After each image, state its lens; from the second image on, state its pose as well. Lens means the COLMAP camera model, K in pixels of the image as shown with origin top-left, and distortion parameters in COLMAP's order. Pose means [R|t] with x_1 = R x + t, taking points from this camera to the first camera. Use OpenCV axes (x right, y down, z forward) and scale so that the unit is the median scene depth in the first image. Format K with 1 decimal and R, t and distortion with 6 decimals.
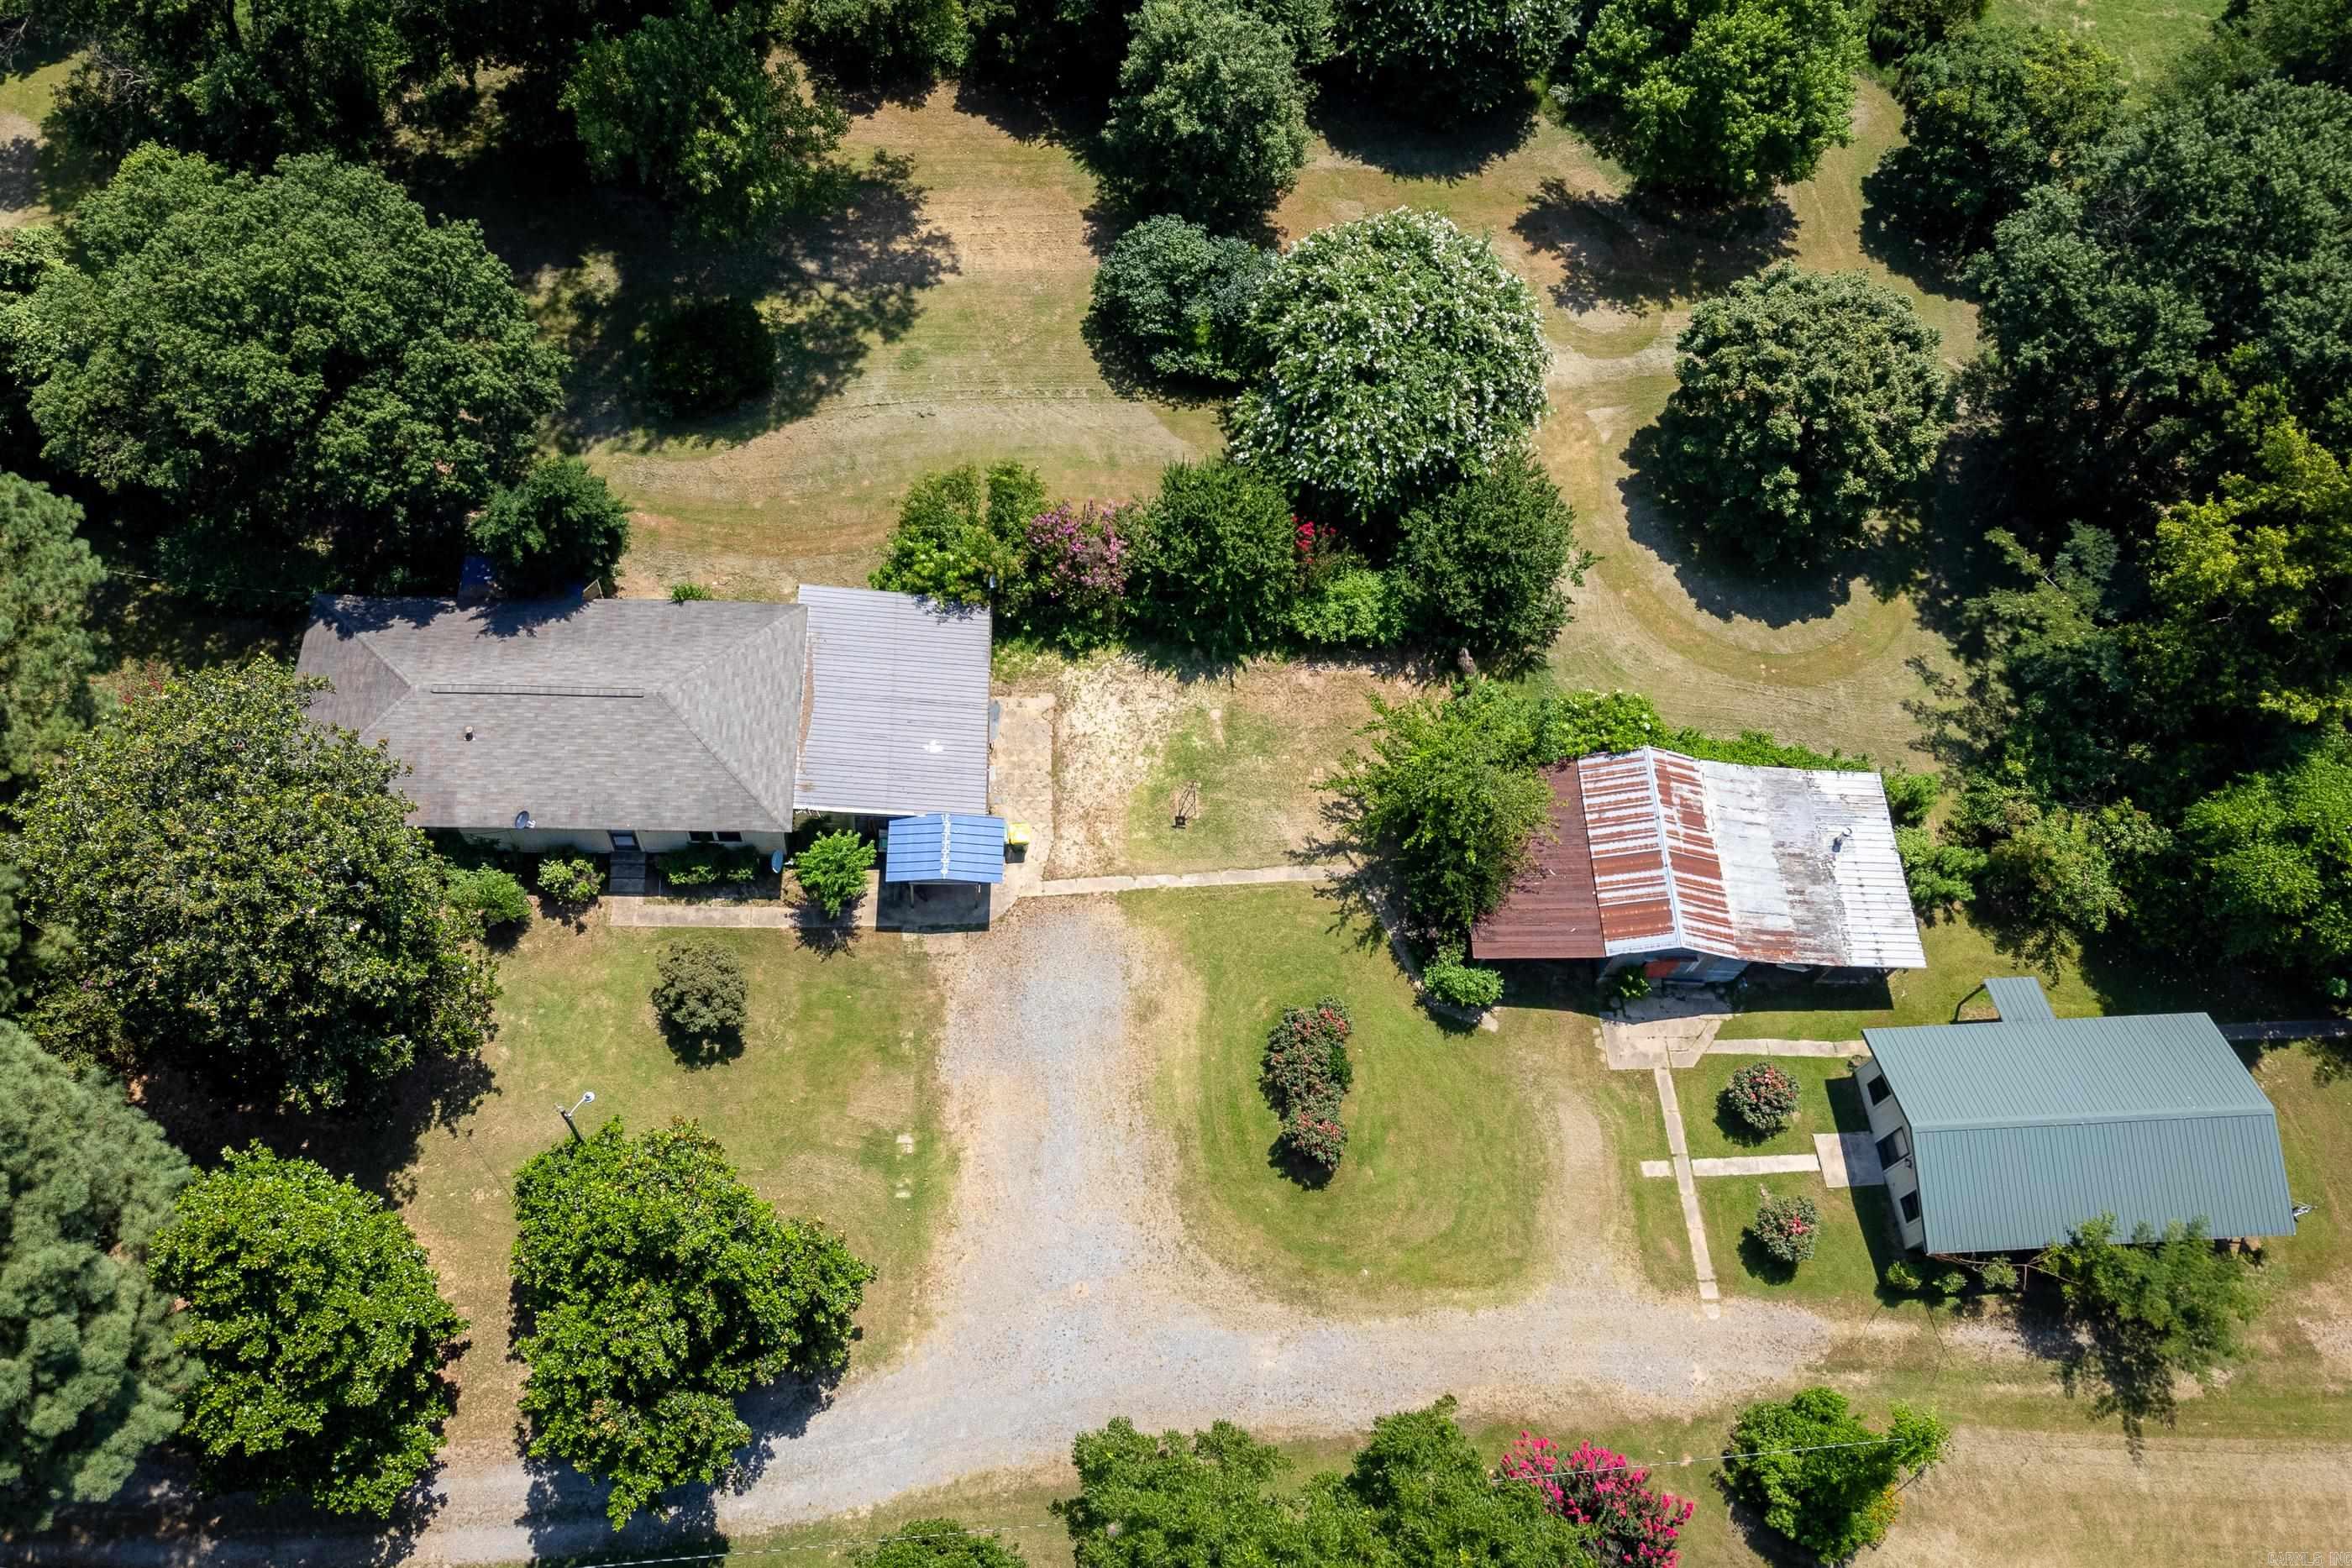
lens RADIAL K [[1807.4, 0, 1069.4], [0, 1807.4, 728.0], [0, 0, 1]] dist [0.022109, -0.015753]
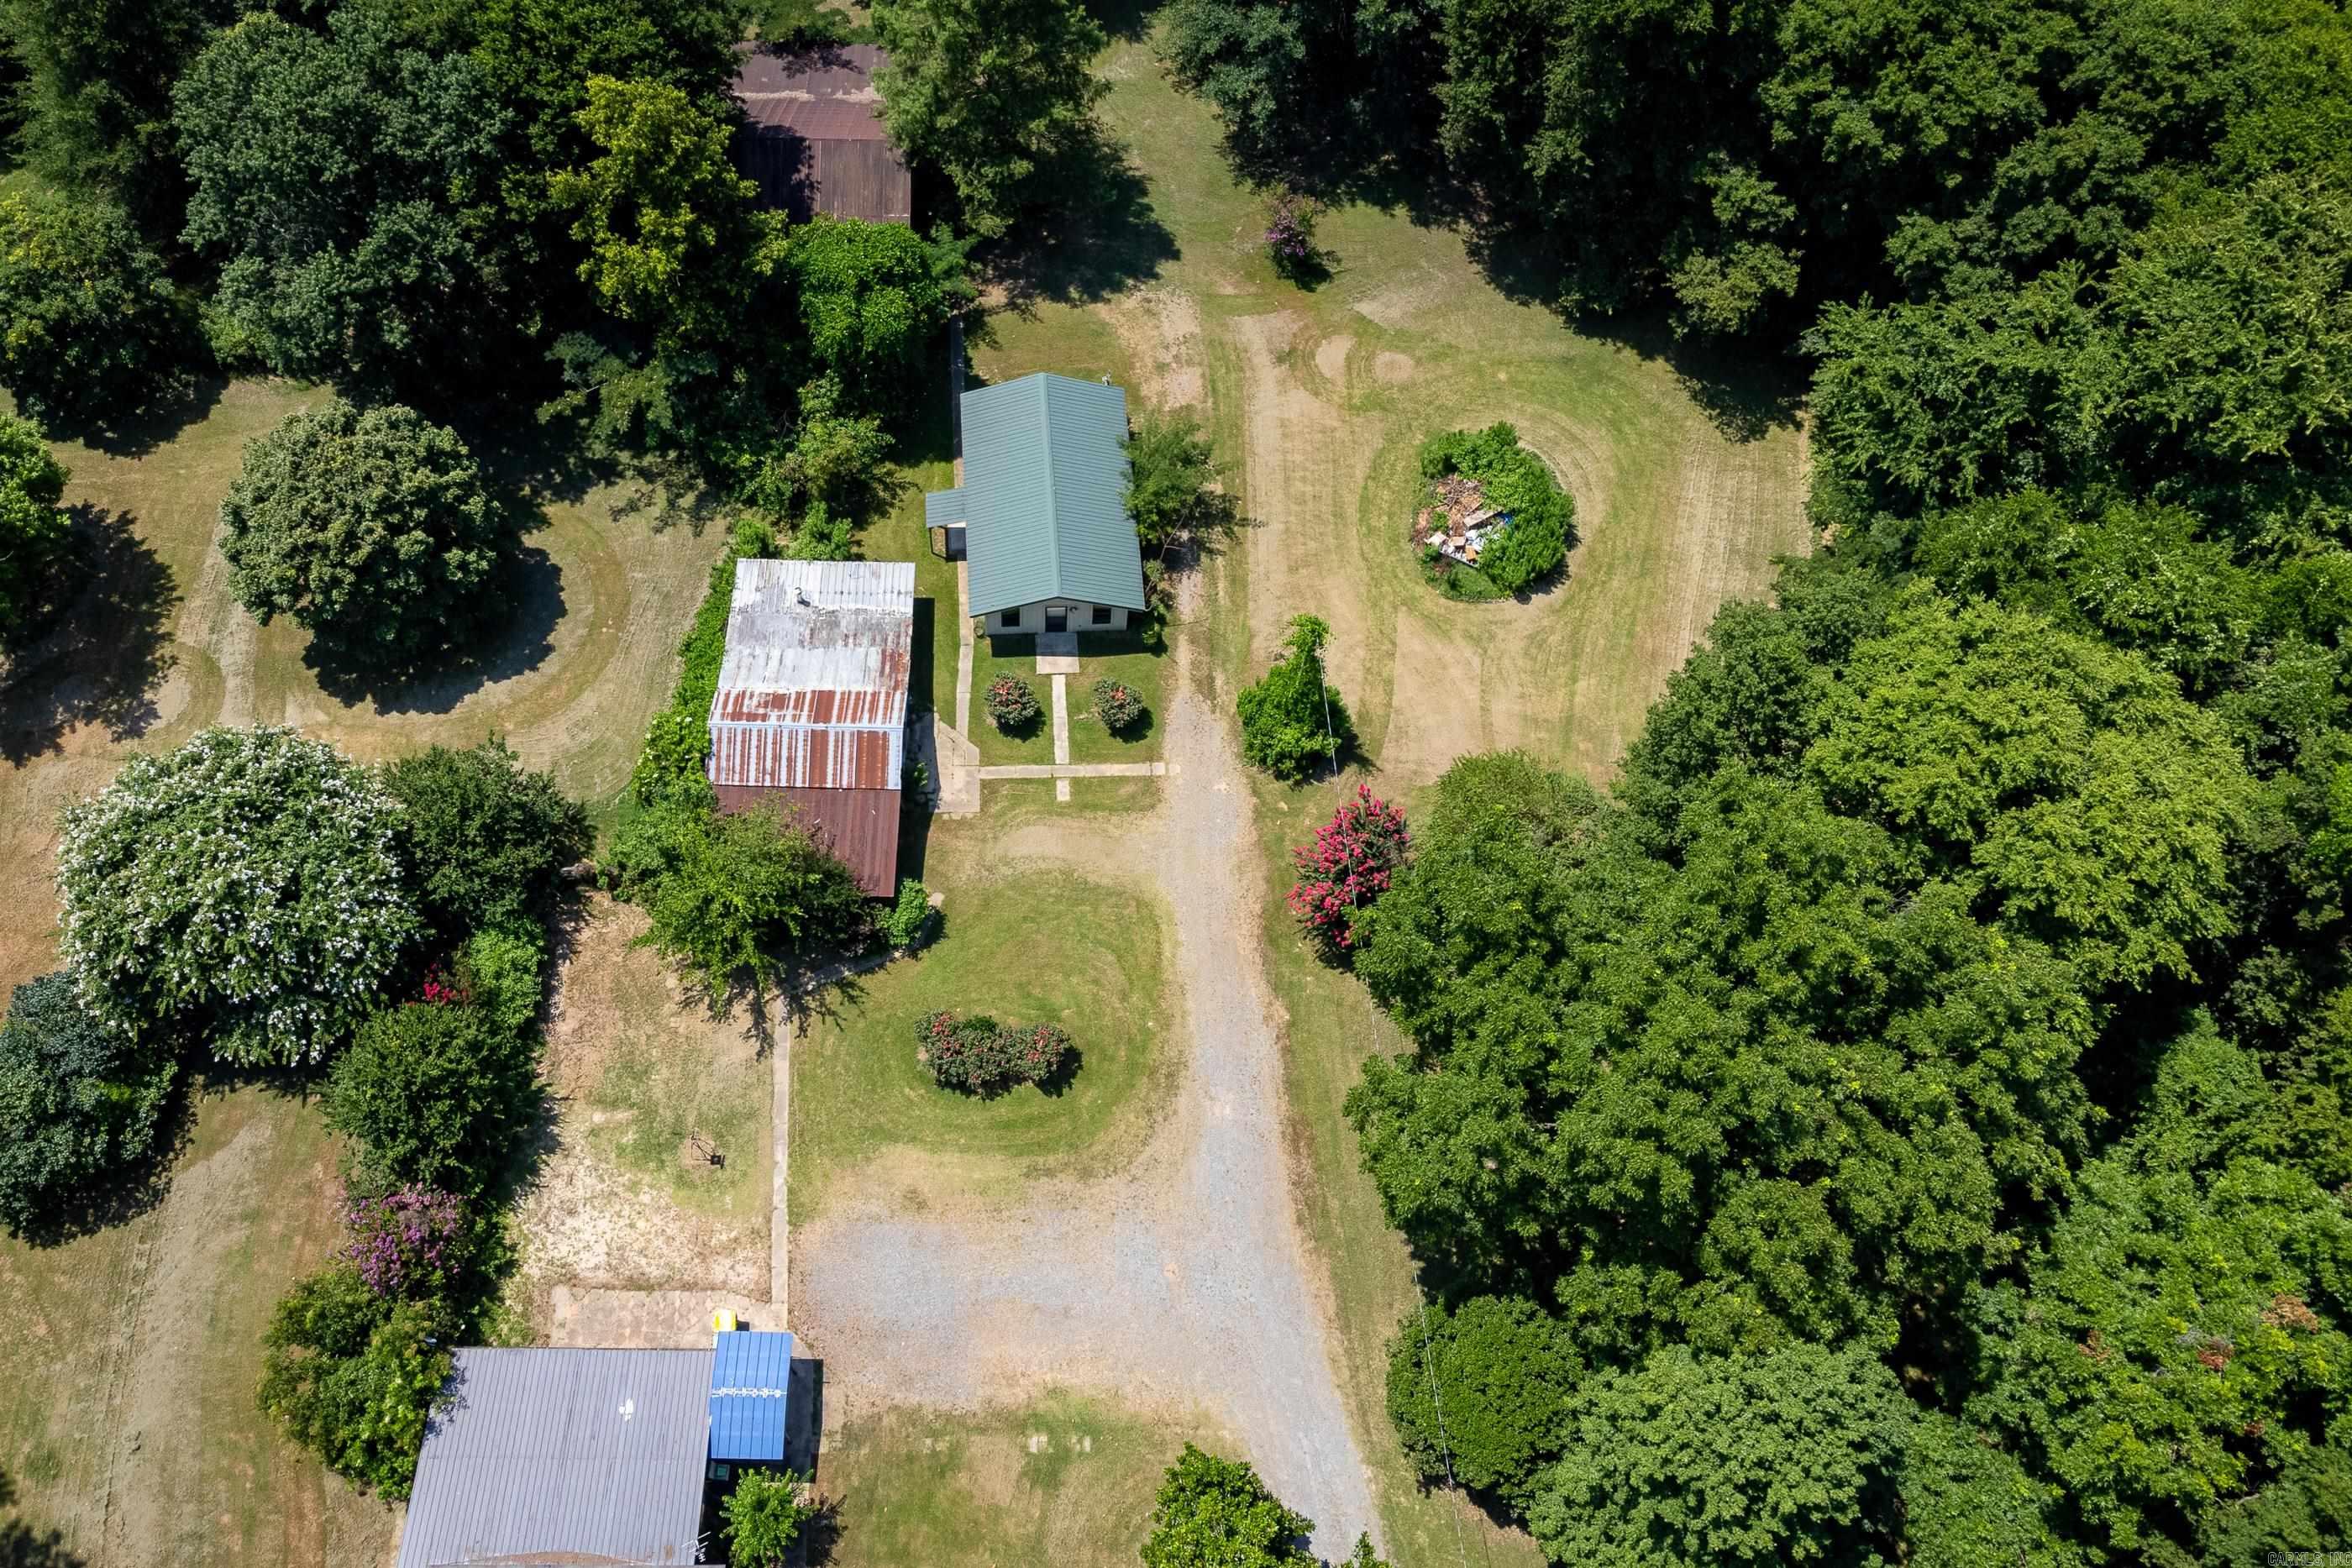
lens RADIAL K [[1807.4, 0, 1061.5], [0, 1807.4, 716.1], [0, 0, 1]] dist [0.022109, -0.015753]
pose [[0.012840, -0.885473, 0.464514, -0.186065], [0.864922, 0.242940, 0.439193, -0.285241], [-0.501743, 0.396129, 0.768984, 0.036210]]
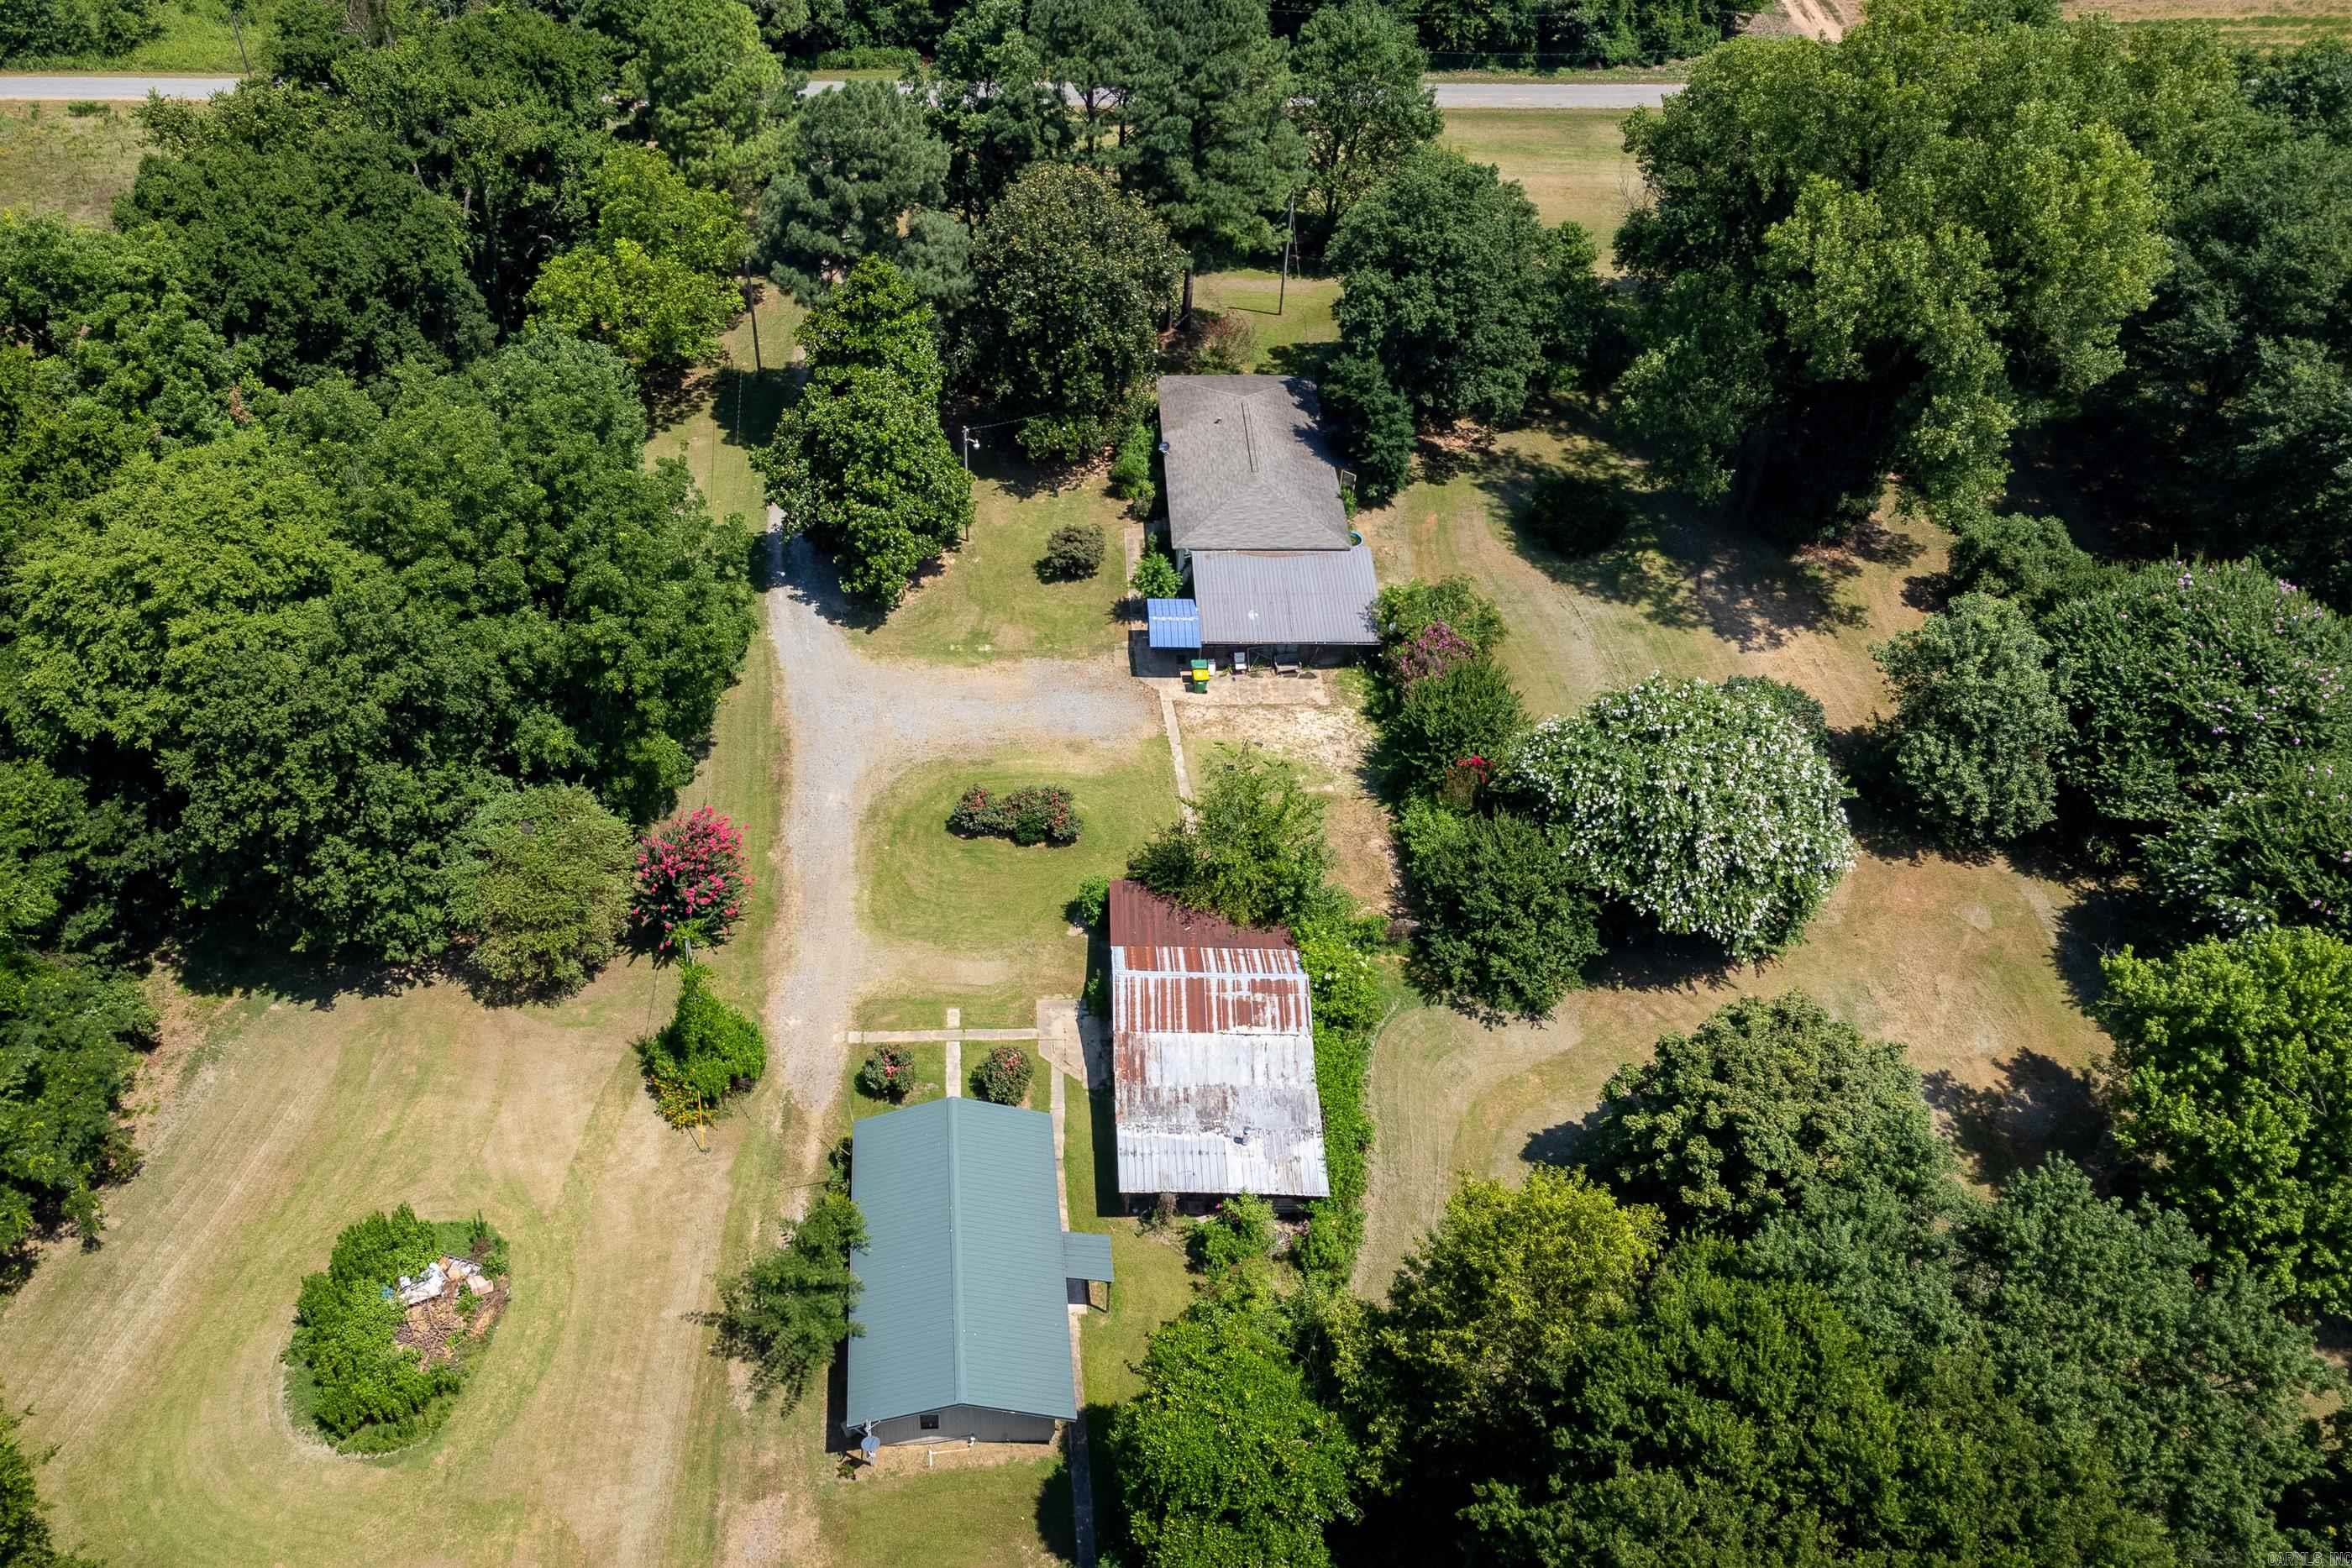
lens RADIAL K [[1807.4, 0, 935.7], [0, 1807.4, 730.4], [0, 0, 1]] dist [0.022109, -0.015753]
pose [[-0.051800, 0.614690, -0.787066, 1.086305], [-0.860130, 0.373000, 0.347918, -0.229480], [0.507437, 0.695001, 0.509393, 0.215047]]
